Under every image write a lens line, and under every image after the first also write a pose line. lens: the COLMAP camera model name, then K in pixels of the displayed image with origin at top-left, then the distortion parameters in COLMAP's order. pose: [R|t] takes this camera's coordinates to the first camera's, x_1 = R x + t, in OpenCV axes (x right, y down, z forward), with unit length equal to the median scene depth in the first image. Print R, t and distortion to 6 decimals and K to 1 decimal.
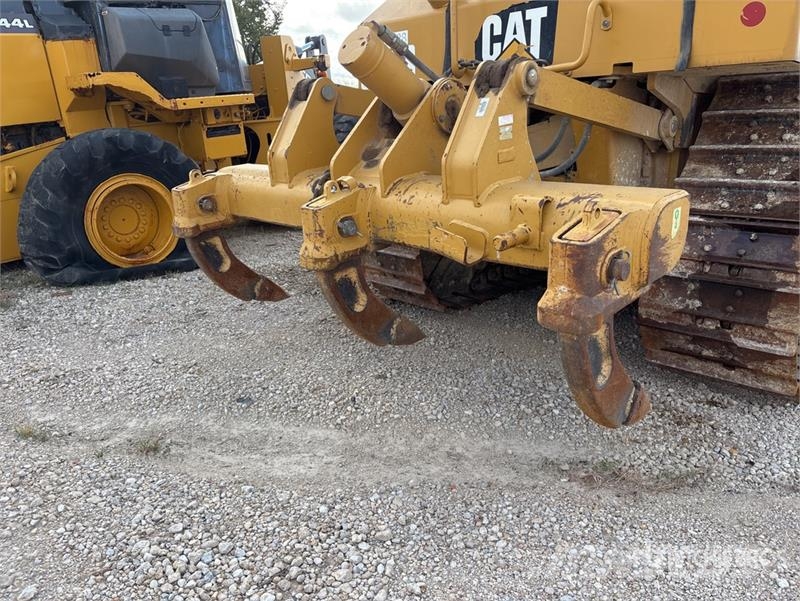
lens RADIAL K [[602.0, 0, 399.0], [0, 602.0, 304.7], [0, 0, 1]] dist [0.048976, -0.064720]
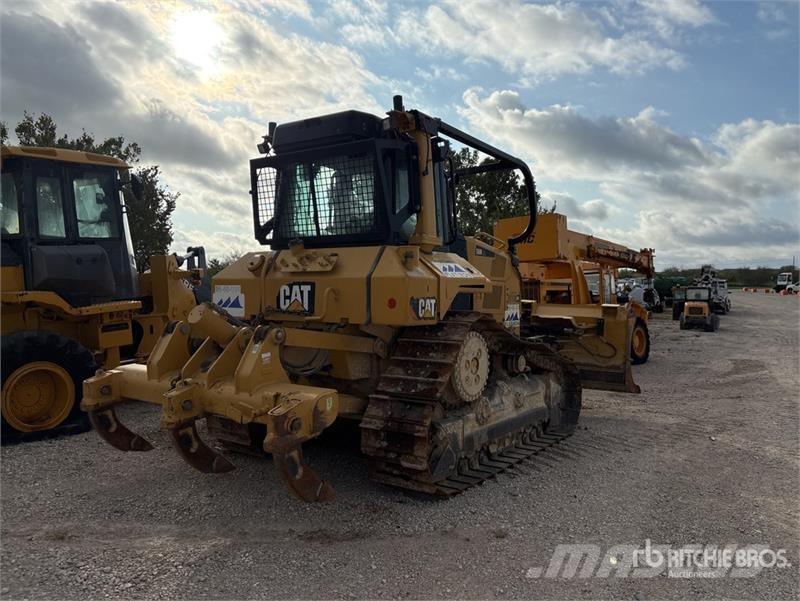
lens RADIAL K [[602.0, 0, 399.0], [0, 602.0, 304.7], [0, 0, 1]] dist [0.048976, -0.064720]
pose [[0.983707, 0.019160, 0.178754, 0.181568], [0.028191, 0.965563, -0.258636, 0.062596], [-0.177554, 0.259461, 0.949292, -0.824731]]
